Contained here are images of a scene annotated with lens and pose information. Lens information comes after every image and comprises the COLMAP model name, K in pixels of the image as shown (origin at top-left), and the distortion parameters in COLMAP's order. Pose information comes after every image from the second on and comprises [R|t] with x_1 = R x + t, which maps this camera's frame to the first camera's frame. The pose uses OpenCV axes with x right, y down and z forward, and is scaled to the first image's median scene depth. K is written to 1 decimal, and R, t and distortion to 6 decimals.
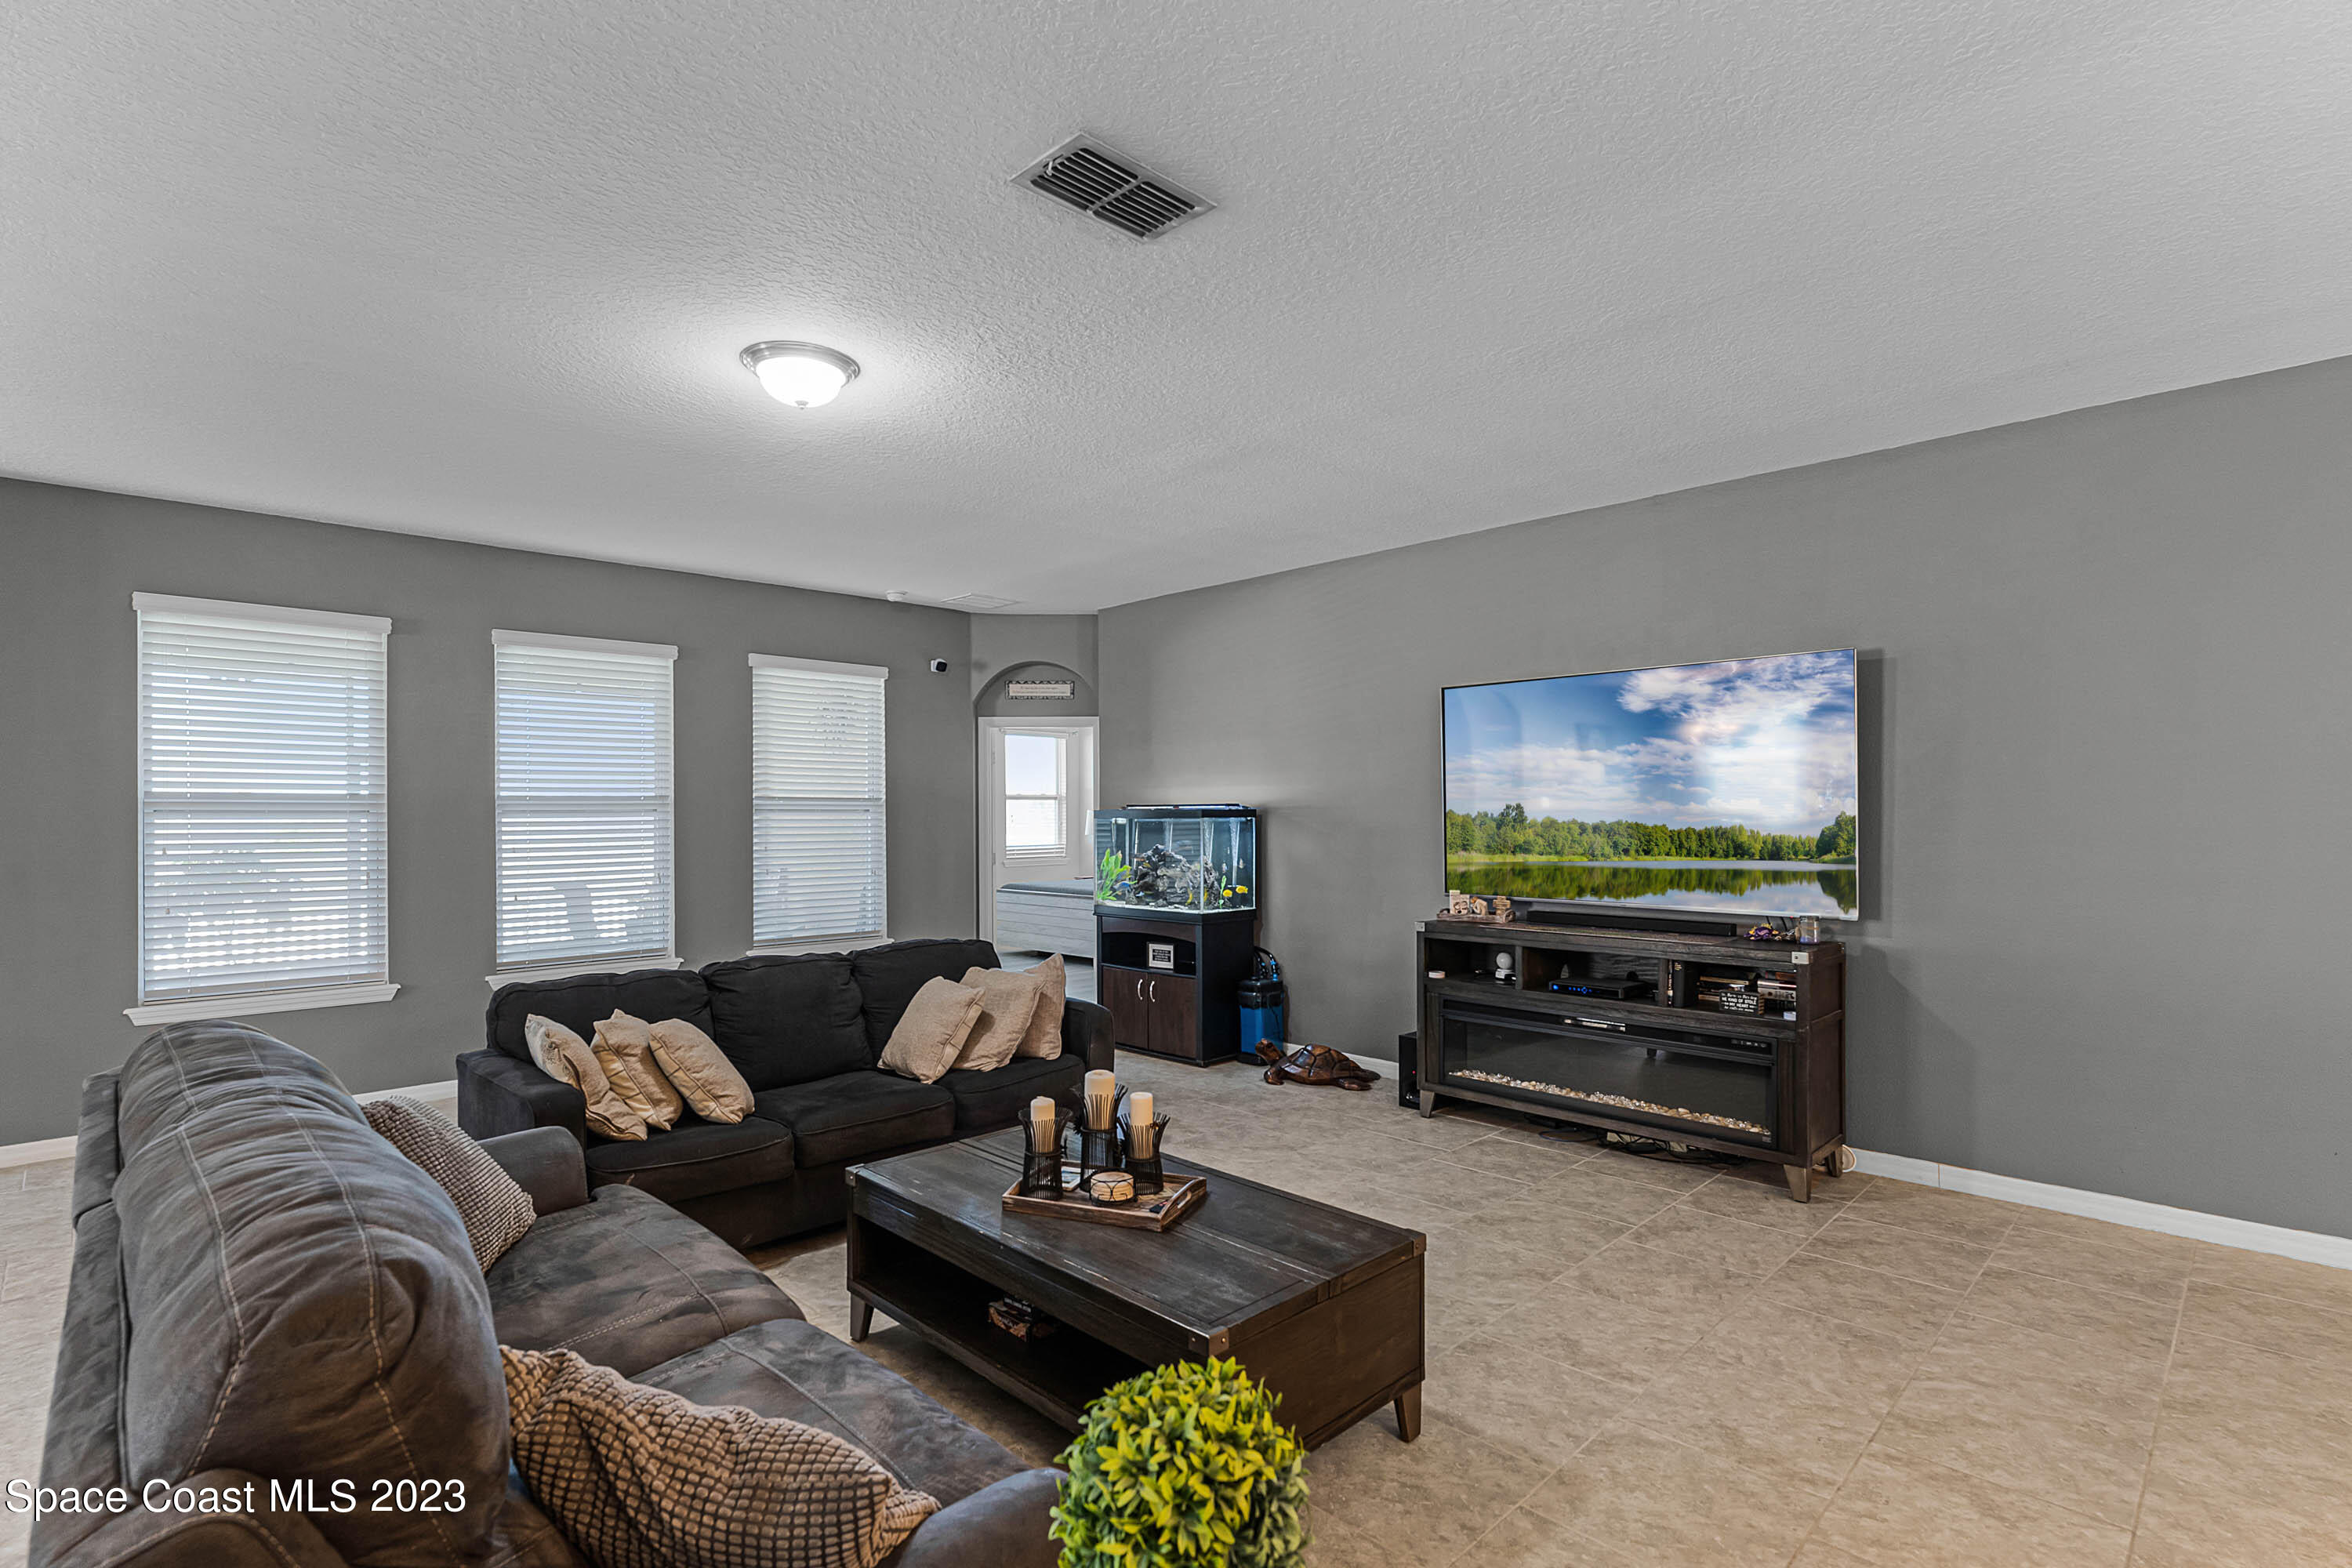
lens RADIAL K [[1107.9, 0, 1183.5], [0, 1107.9, 809.2], [0, 0, 1]] dist [-0.002143, -0.000257]
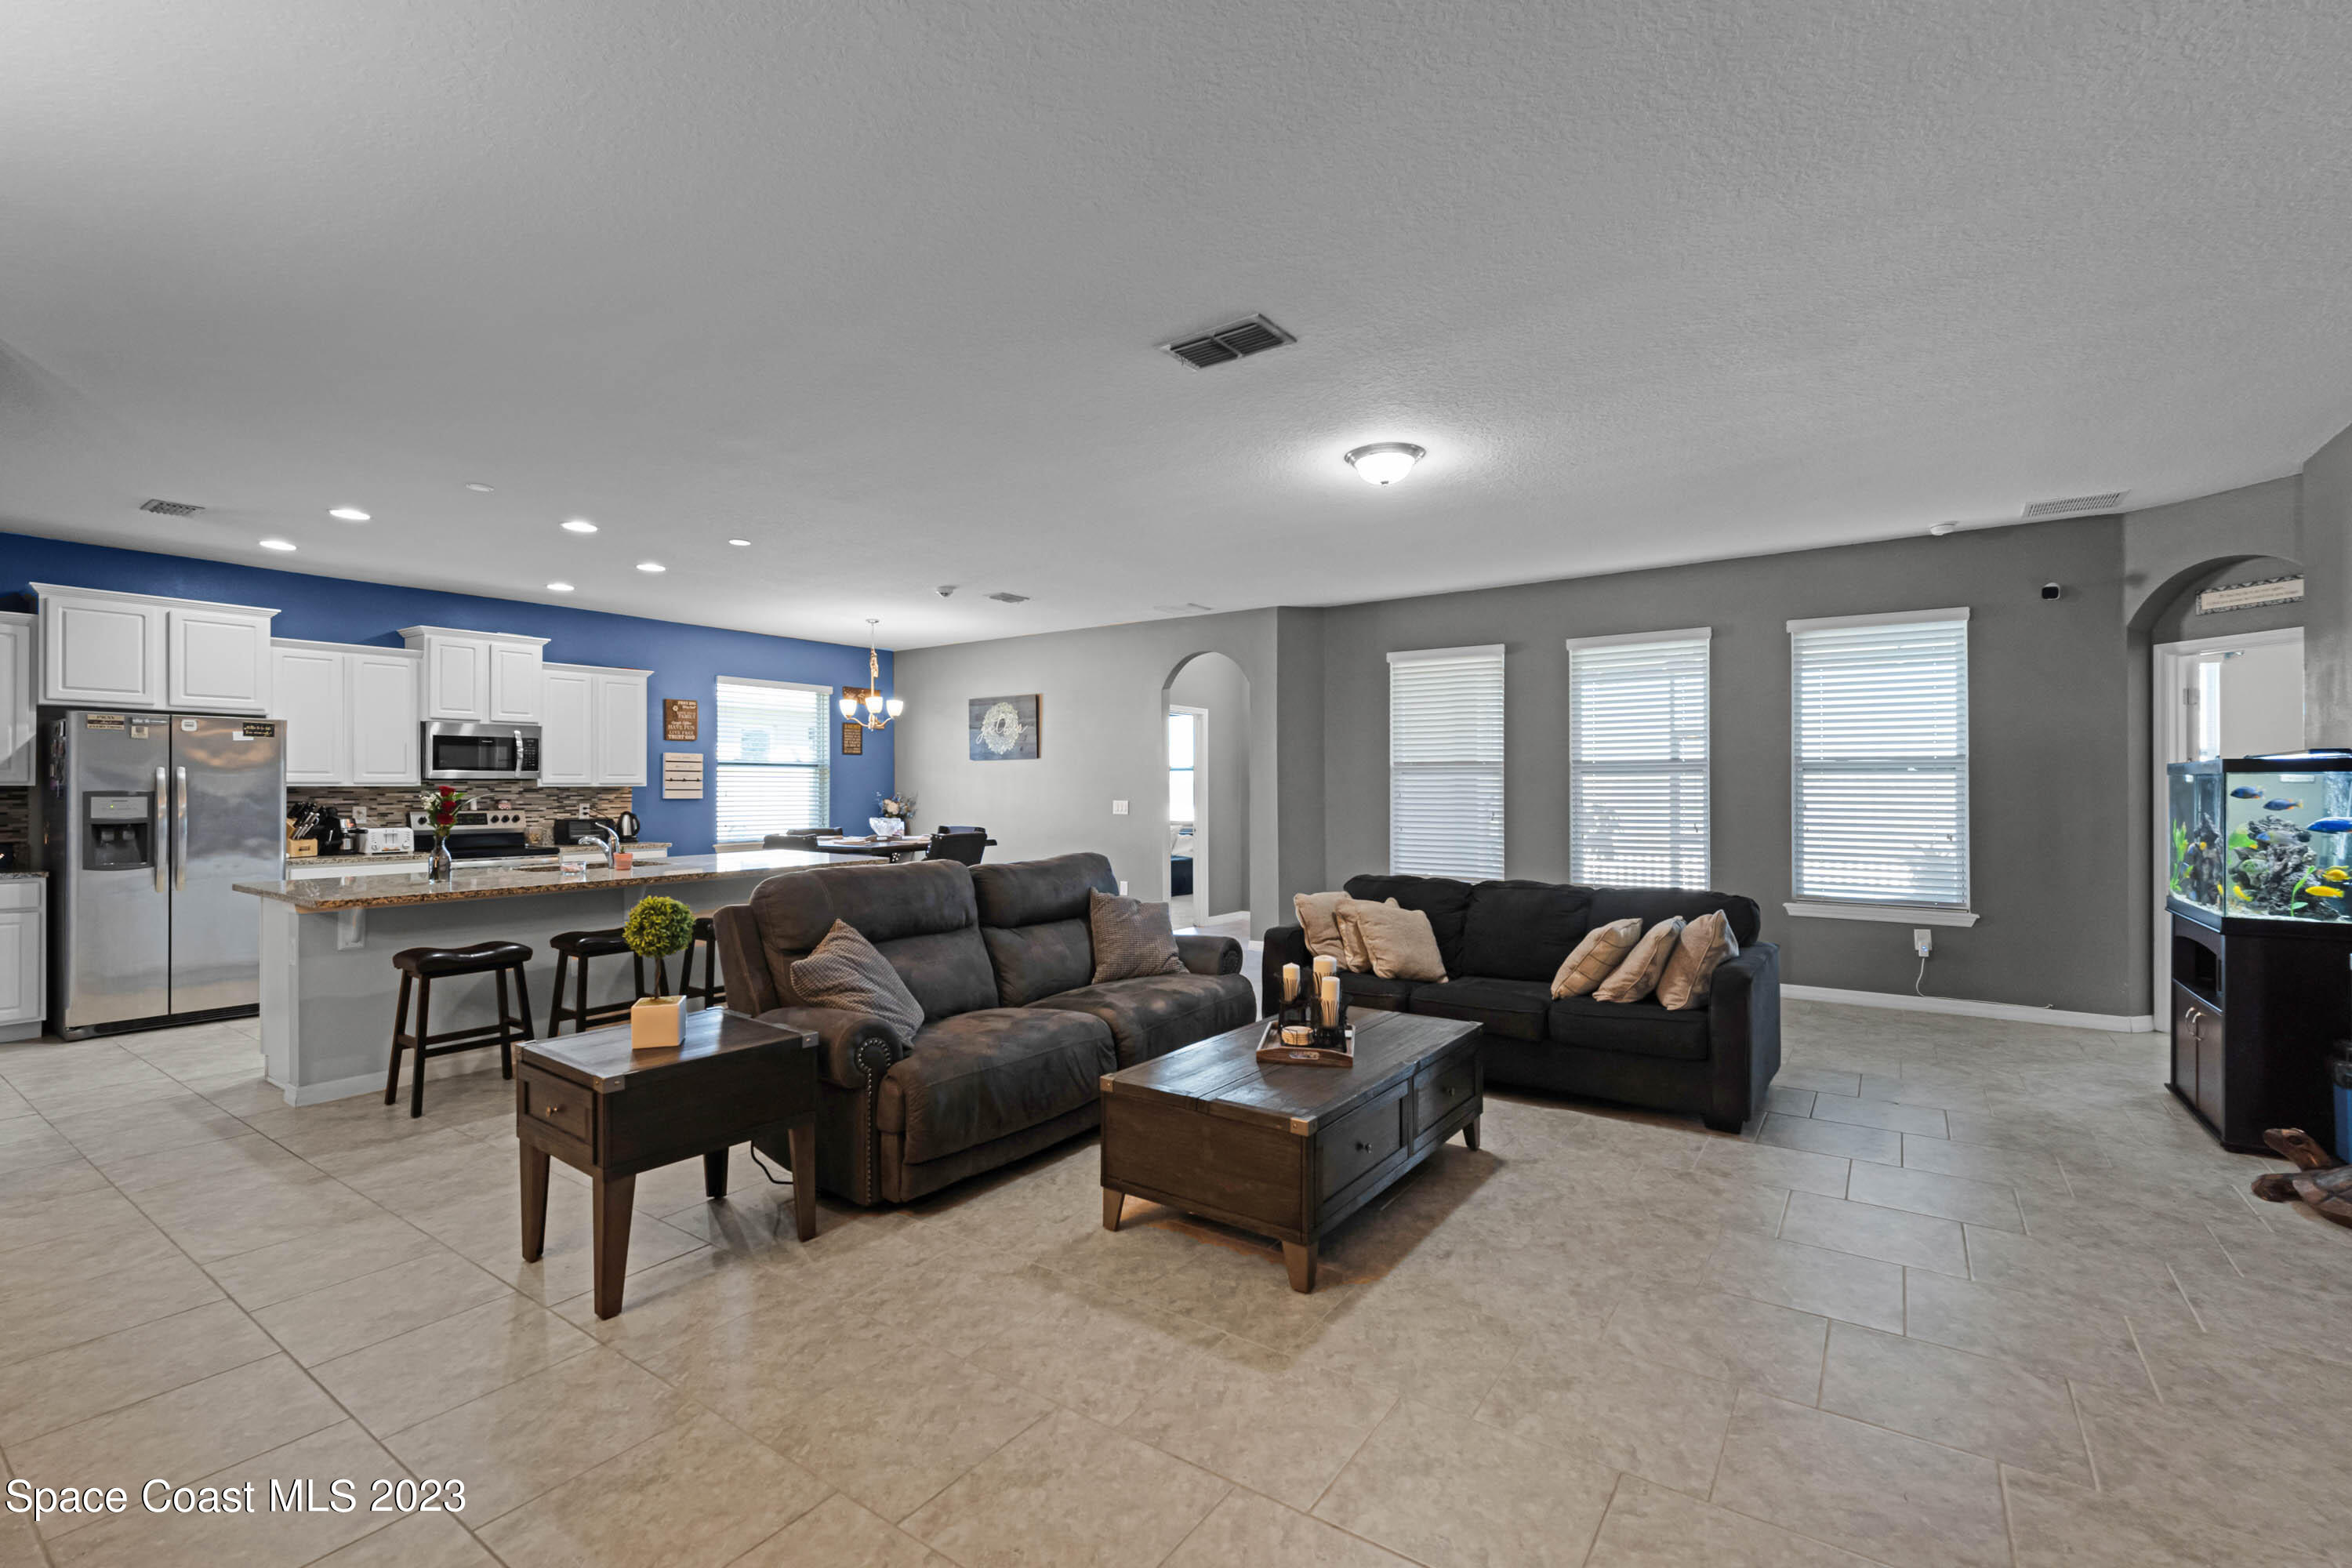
lens RADIAL K [[1031.3, 0, 1176.0], [0, 1031.3, 784.0], [0, 0, 1]] dist [-0.002819, 0.000984]
pose [[0.175059, 0.001377, -0.984557, 0.621179], [0.003144, 0.999993, 0.001957, 0.014204], [0.984553, -0.003438, 0.175053, 0.336177]]
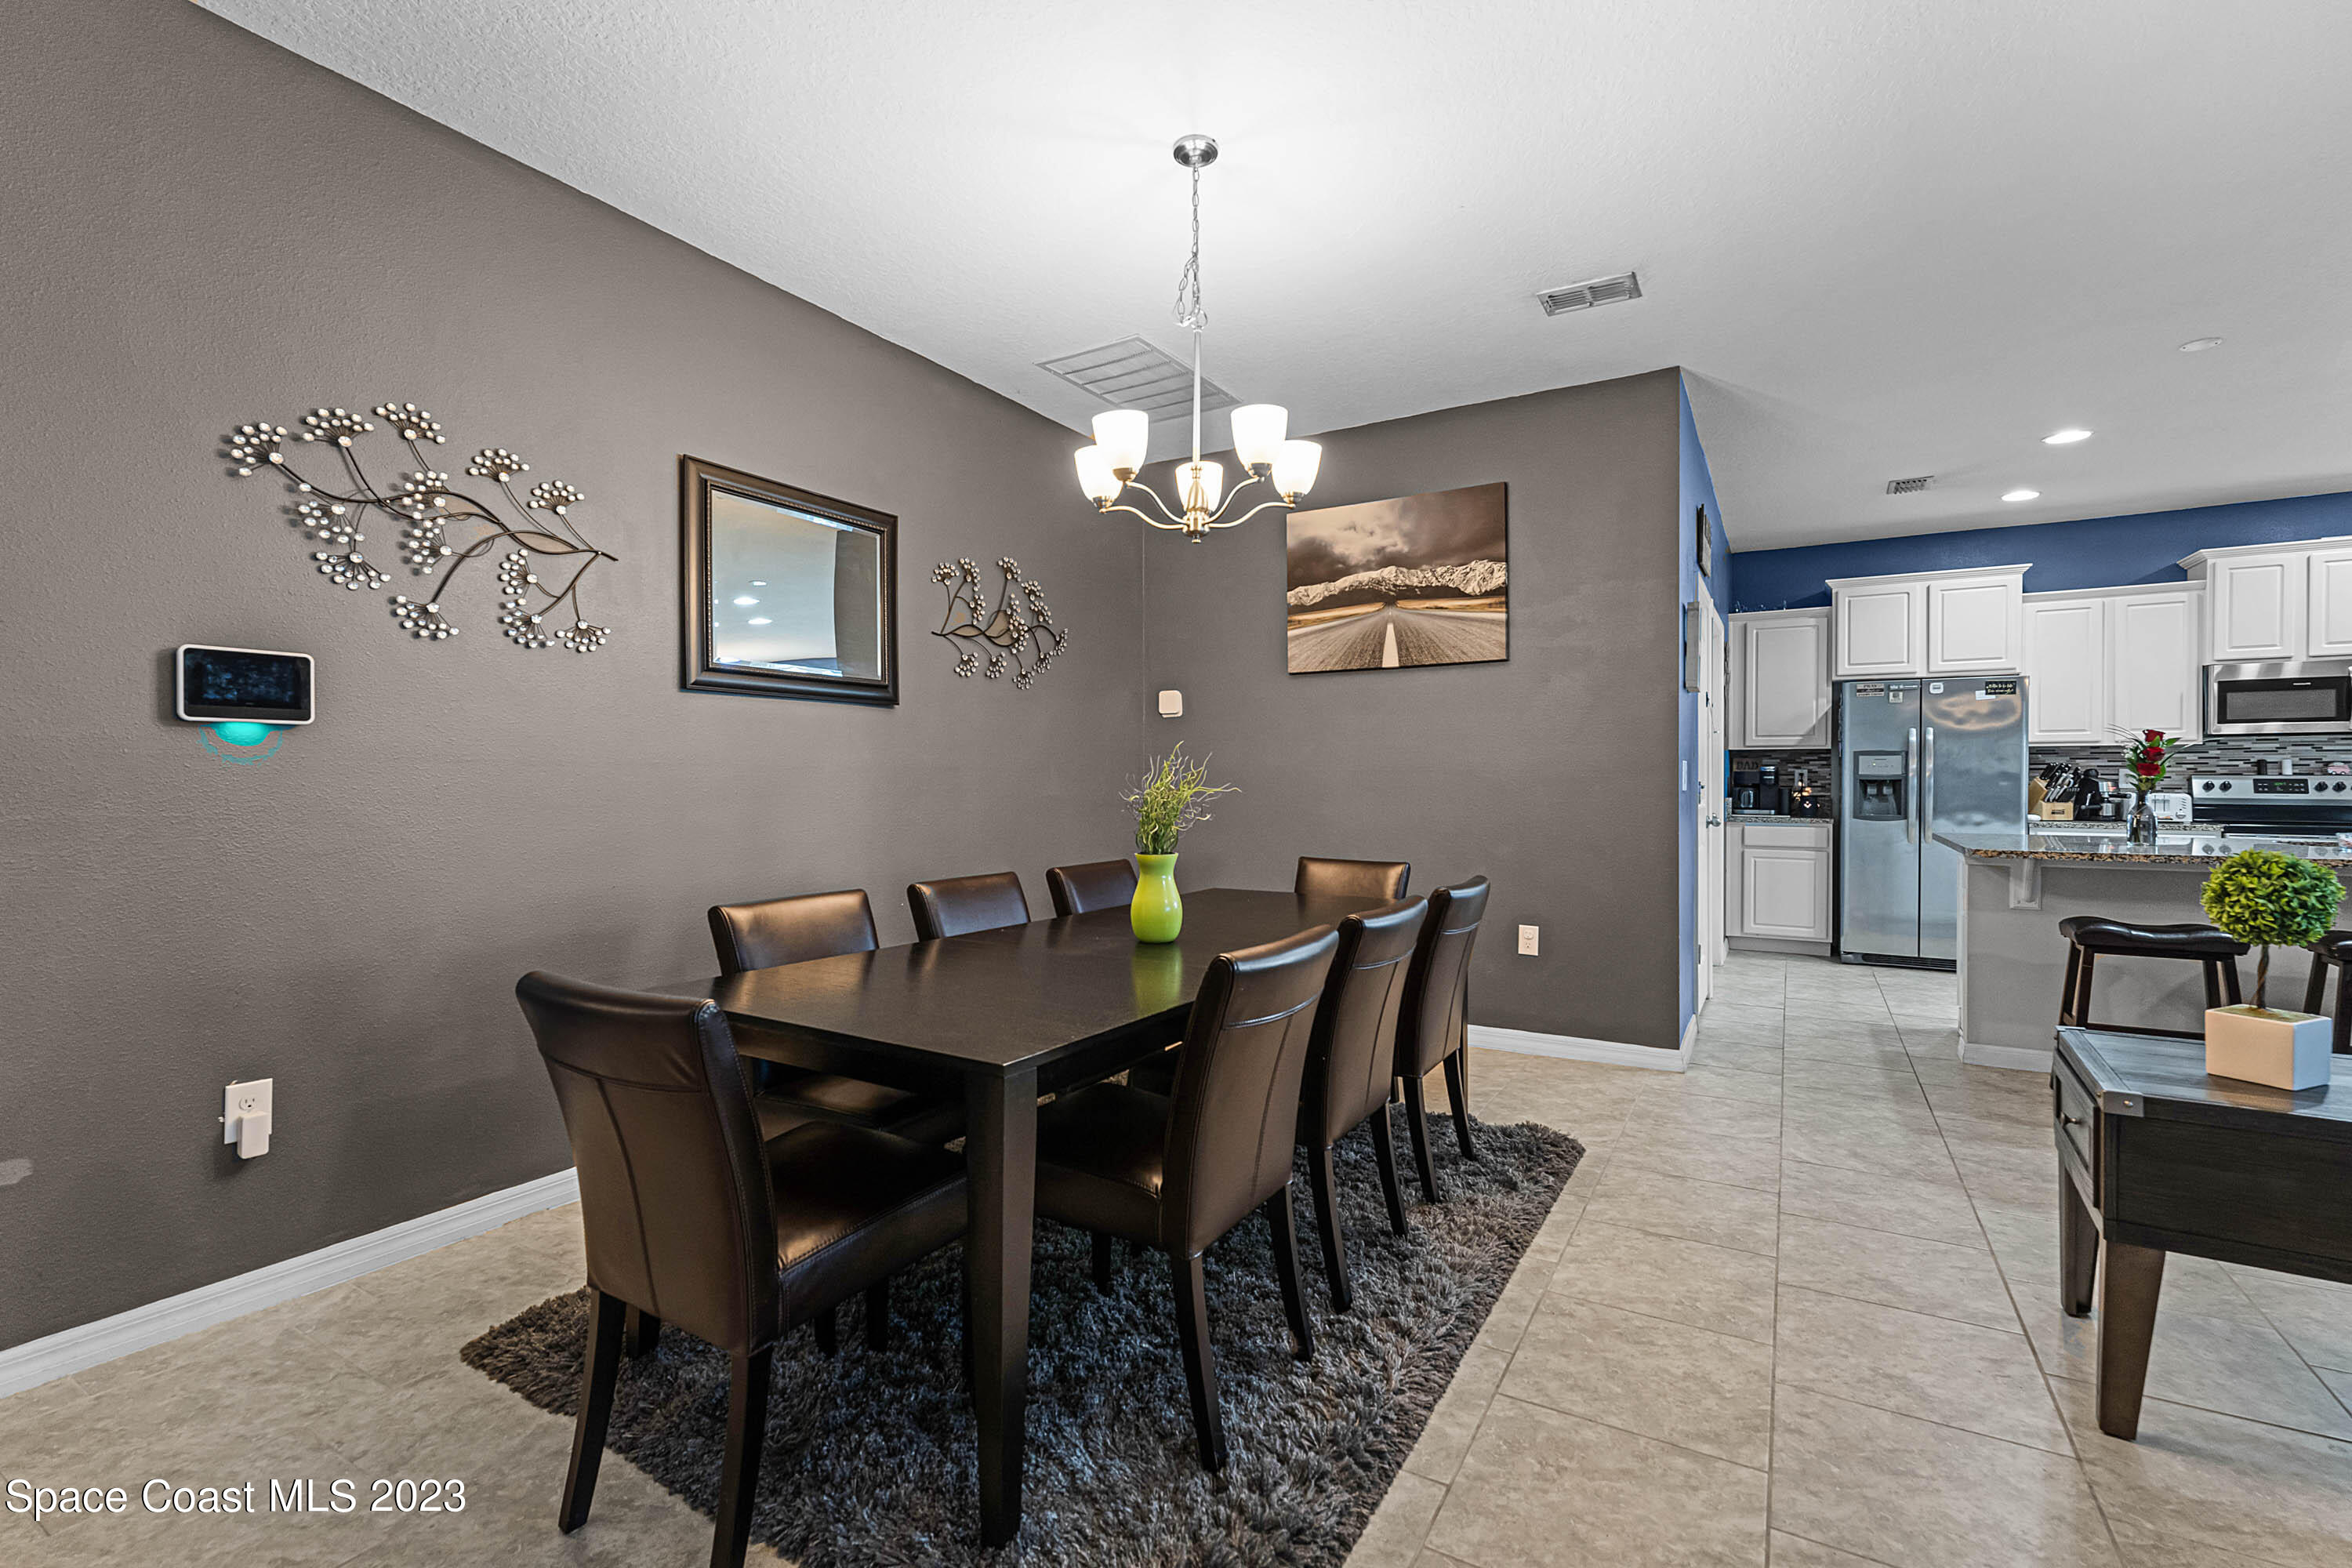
lens RADIAL K [[1031.3, 0, 1176.0], [0, 1031.3, 784.0], [0, 0, 1]] dist [-0.002819, 0.000984]
pose [[-0.969308, 0.006688, -0.245758, 0.468493], [0.005847, 0.999974, 0.004149, 0.050615], [0.245780, 0.002585, -0.969322, 0.412612]]
